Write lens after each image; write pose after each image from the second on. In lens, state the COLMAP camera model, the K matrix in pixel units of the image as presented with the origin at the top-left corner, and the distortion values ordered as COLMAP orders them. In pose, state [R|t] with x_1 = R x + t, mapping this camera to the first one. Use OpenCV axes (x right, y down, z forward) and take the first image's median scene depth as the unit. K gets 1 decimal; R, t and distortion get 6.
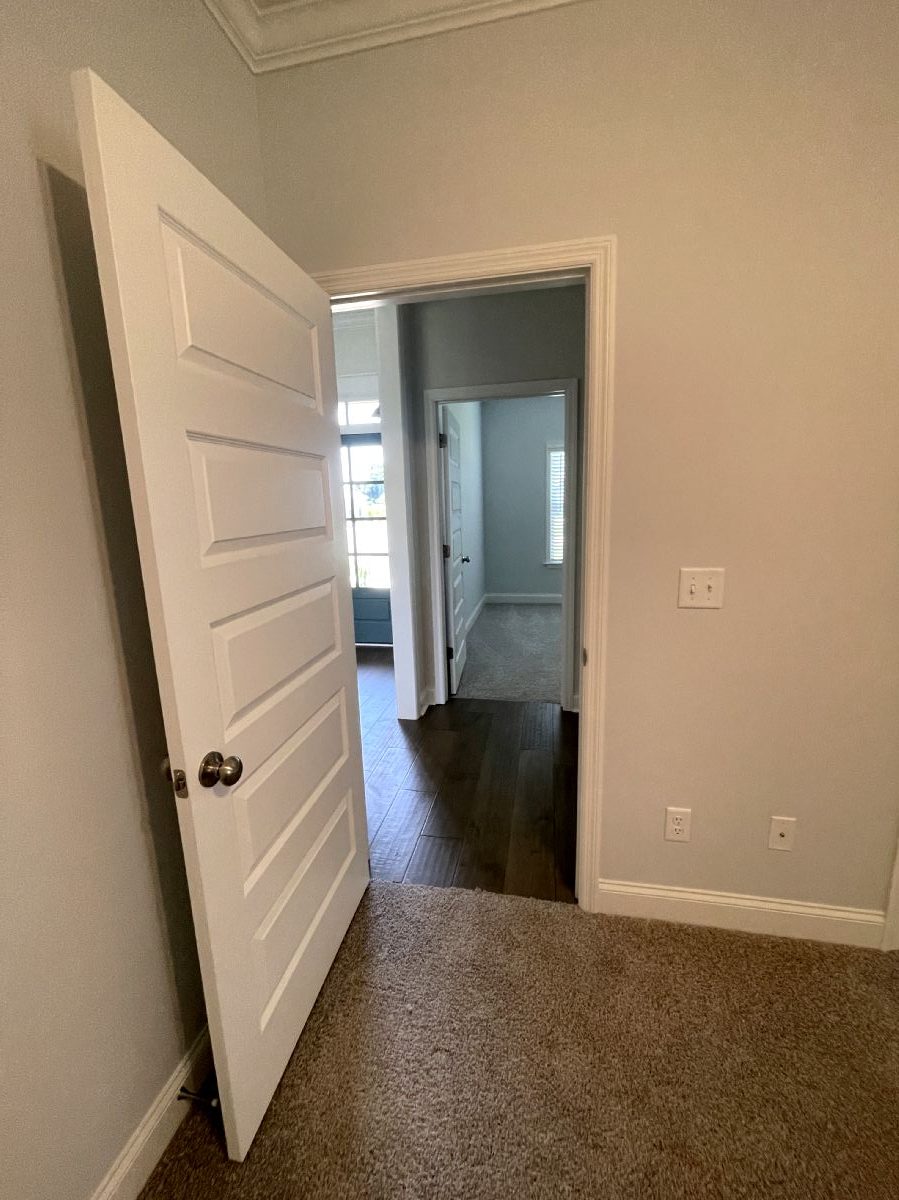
lens RADIAL K [[485.3, 0, 452.5], [0, 485.3, 597.7], [0, 0, 1]] dist [-0.001799, -0.000426]
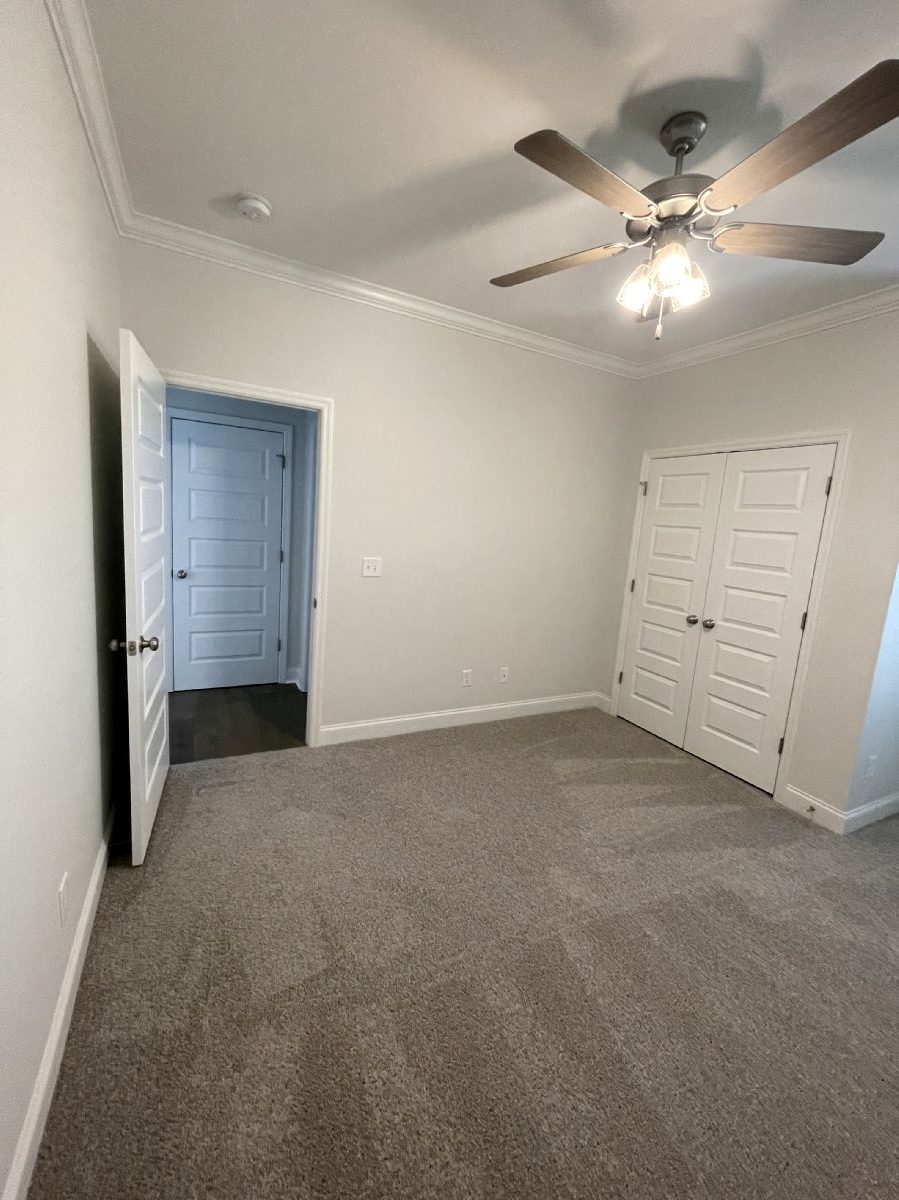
lens RADIAL K [[485.3, 0, 453.1], [0, 485.3, 588.4], [0, 0, 1]] dist [-0.001799, -0.000426]
pose [[0.819204, 0.010294, 0.573410, -0.441781], [0.003094, 0.999745, -0.022369, 0.127801], [-0.573494, 0.020099, 0.818963, -1.014418]]
